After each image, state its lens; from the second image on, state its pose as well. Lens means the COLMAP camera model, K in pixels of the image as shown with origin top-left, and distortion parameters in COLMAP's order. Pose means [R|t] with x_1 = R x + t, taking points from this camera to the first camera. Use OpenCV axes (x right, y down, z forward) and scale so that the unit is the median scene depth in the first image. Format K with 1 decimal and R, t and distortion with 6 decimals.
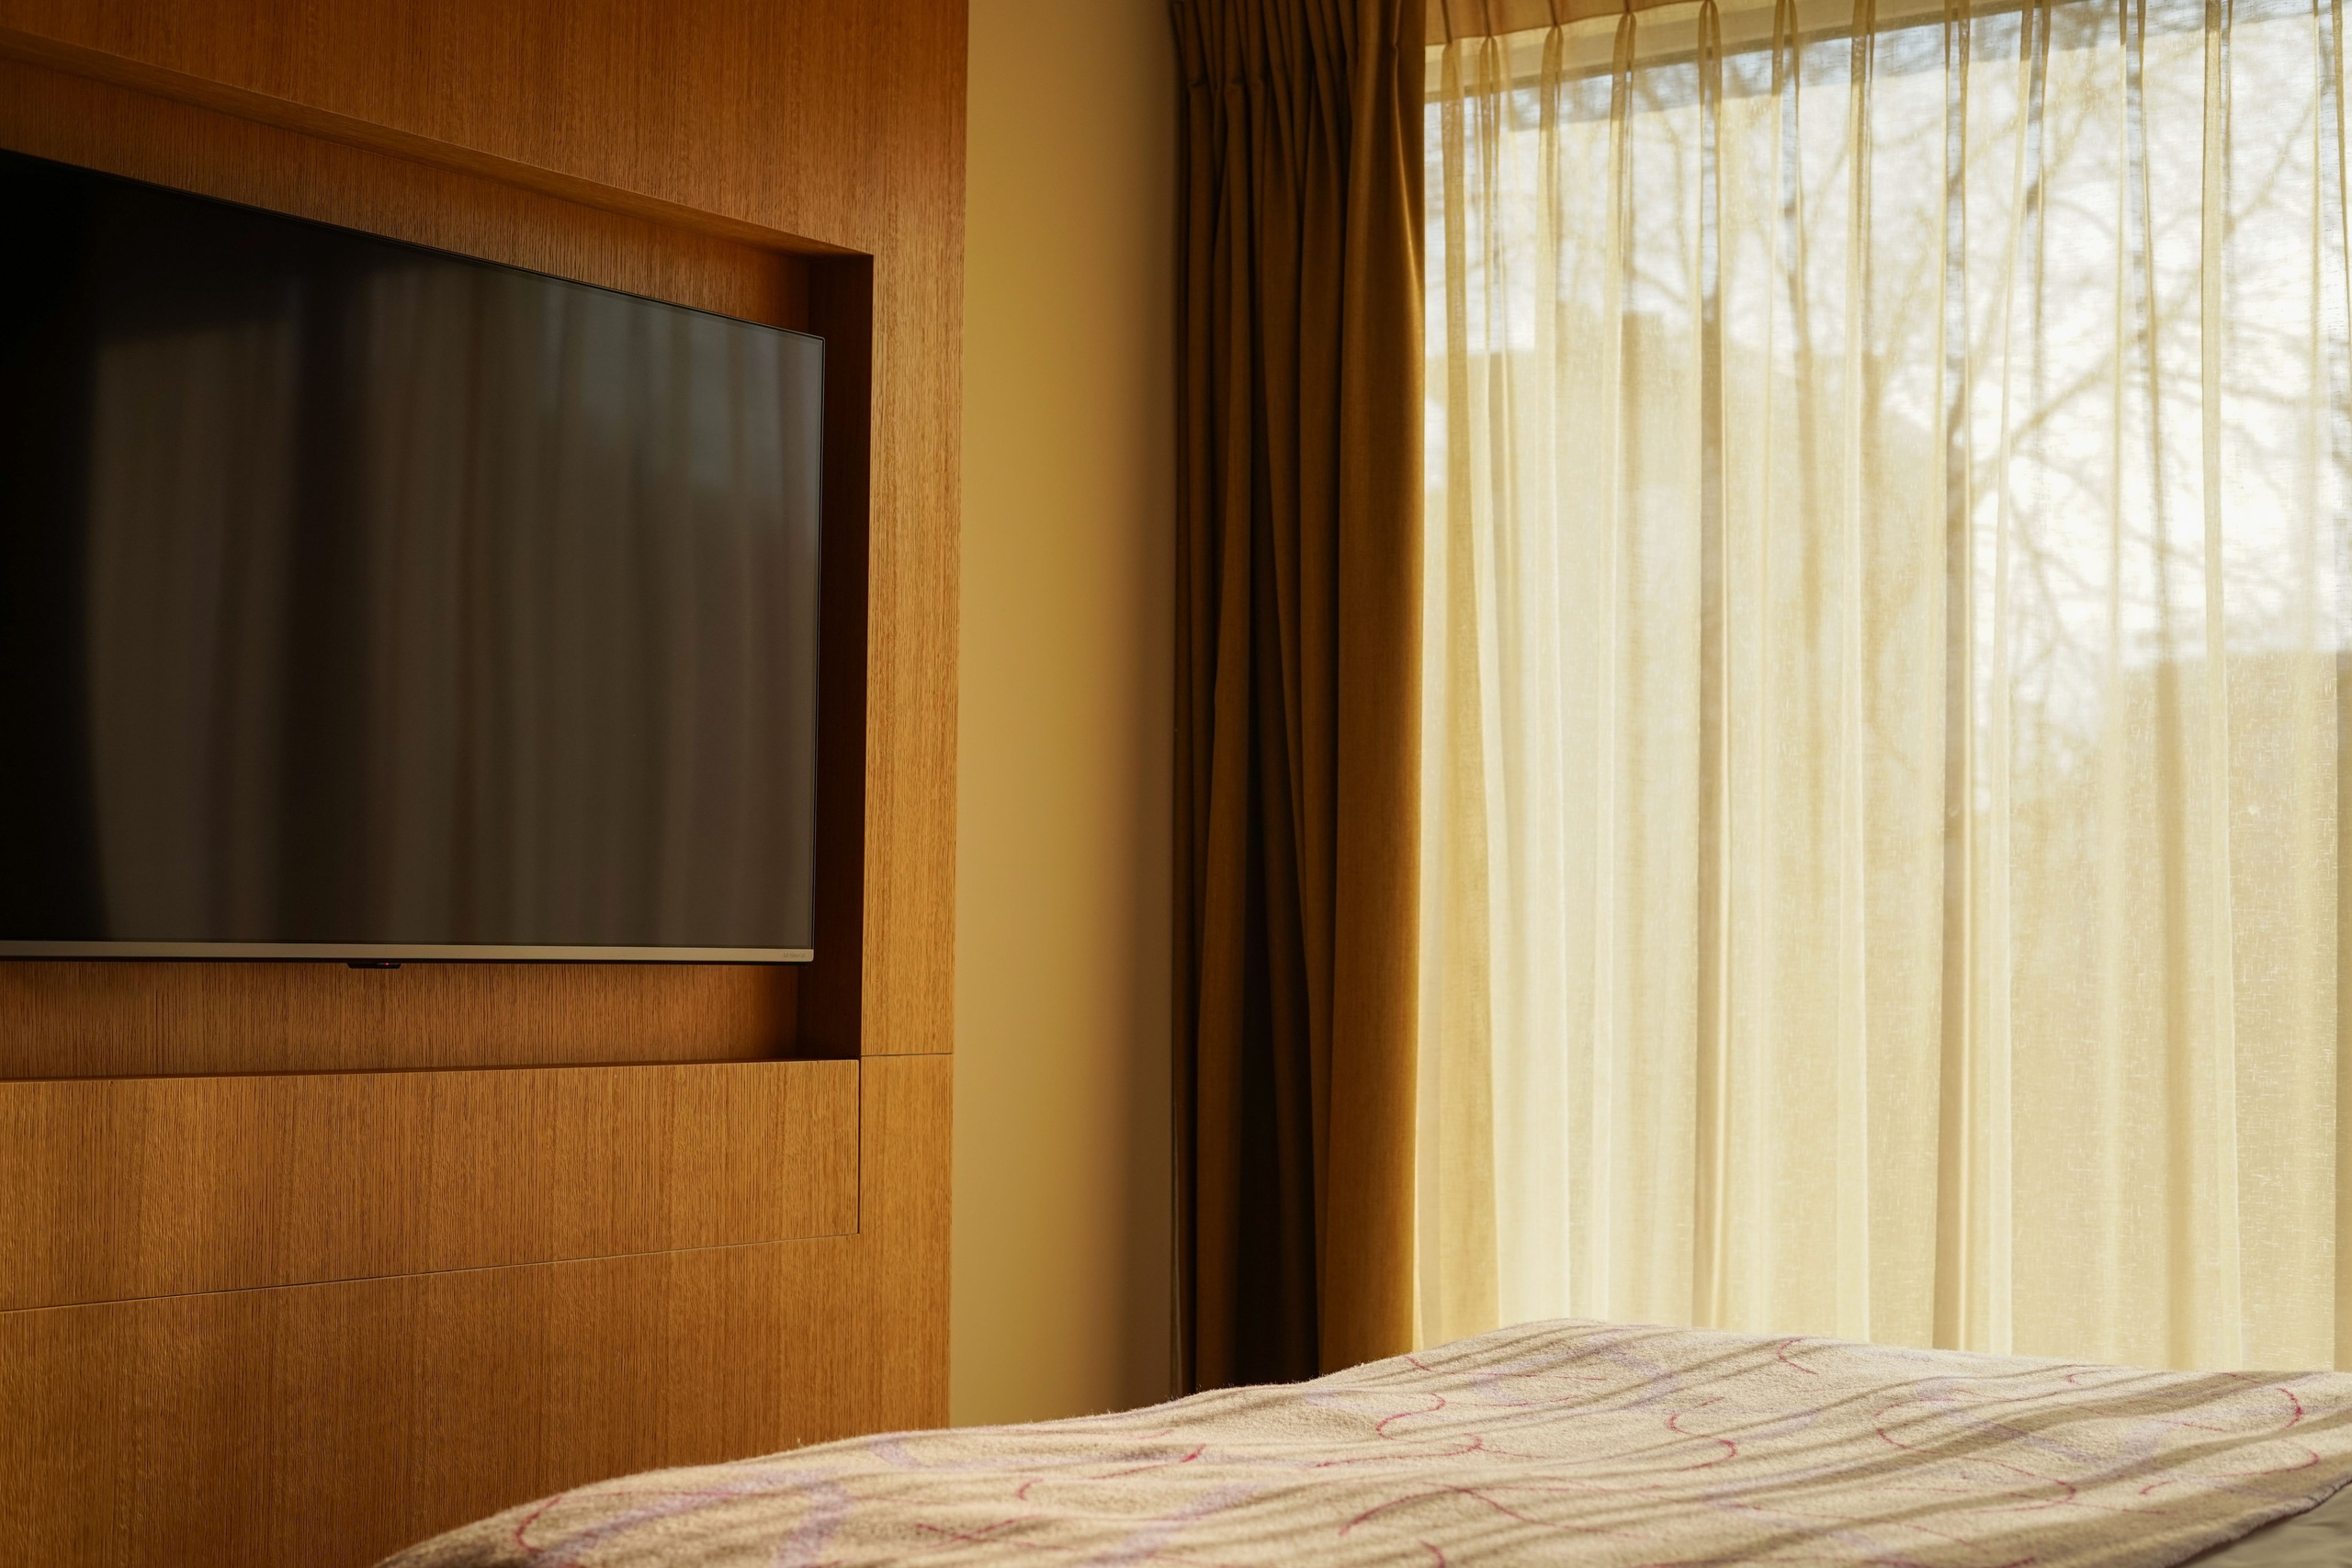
lens RADIAL K [[3496.8, 0, 1178.3], [0, 3496.8, 771.9], [0, 0, 1]] dist [-0.016987, 0.000000]
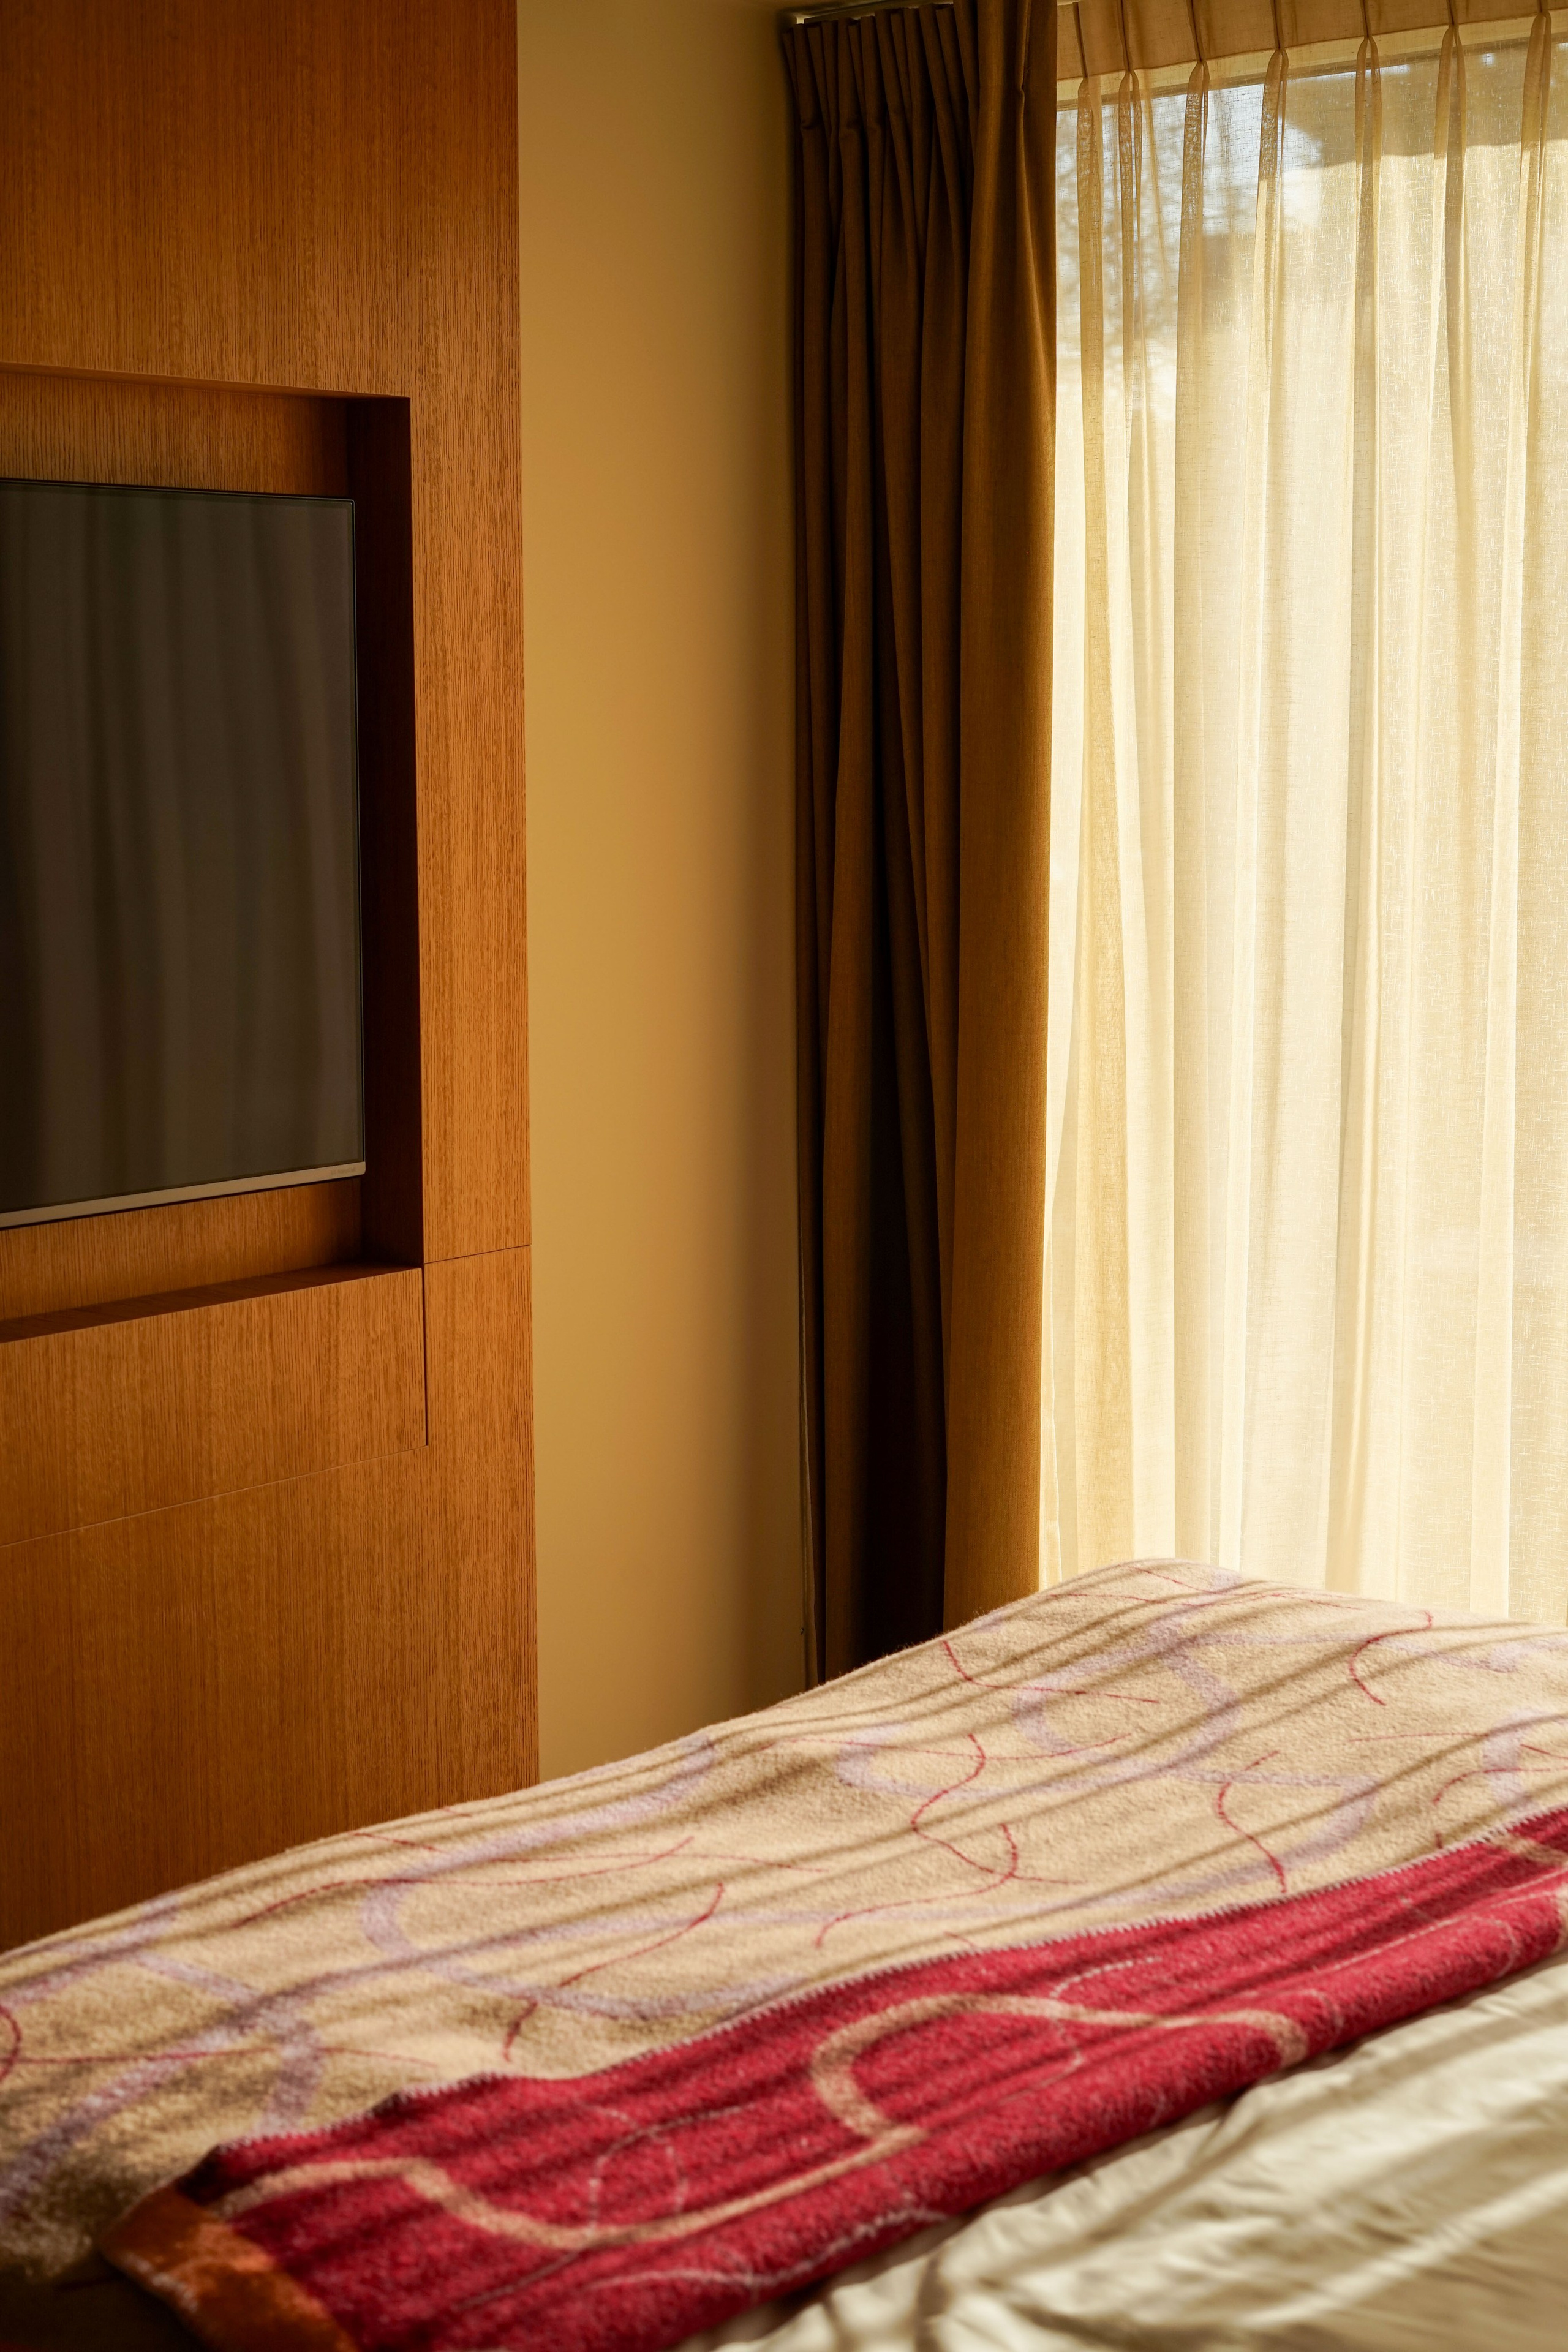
lens RADIAL K [[3497.2, 0, 767.8], [0, 3497.2, 1178.7], [0, 0, 1]] dist [-0.016987, 0.000000]
pose [[0.997023, -0.002230, -0.077071, 0.075666], [0.016448, 0.982723, 0.184351, -0.115045], [0.075329, -0.185070, 0.979834, 0.080116]]
